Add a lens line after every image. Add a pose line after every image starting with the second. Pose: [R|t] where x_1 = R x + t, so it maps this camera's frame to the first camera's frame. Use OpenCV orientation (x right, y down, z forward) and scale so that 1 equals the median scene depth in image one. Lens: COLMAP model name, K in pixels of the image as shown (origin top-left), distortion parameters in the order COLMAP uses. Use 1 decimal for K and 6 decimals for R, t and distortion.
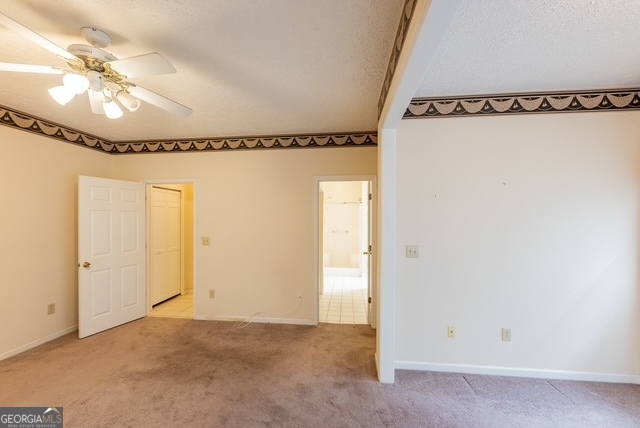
lens RADIAL K [[248.0, 0, 320.8], [0, 248.0, 227.5], [0, 0, 1]] dist [0.002820, 0.000134]
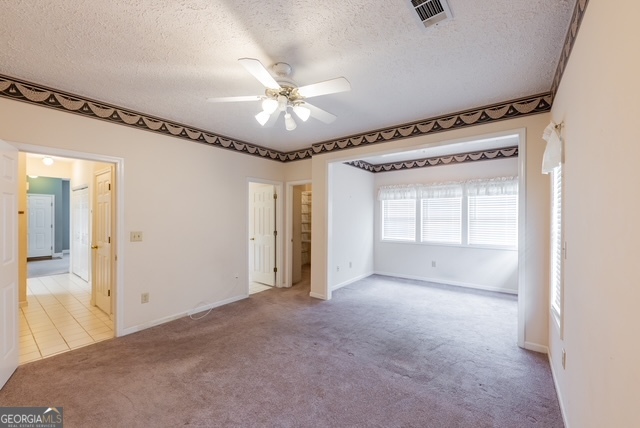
lens RADIAL K [[255.2, 0, 319.2], [0, 255.2, 217.7], [0, 0, 1]] dist [0.003806, -0.000071]
pose [[0.517320, -0.009884, 0.855735, -1.042606], [0.011230, 0.999926, 0.004761, -0.005567], [-0.855719, 0.007147, 0.517392, 0.039498]]
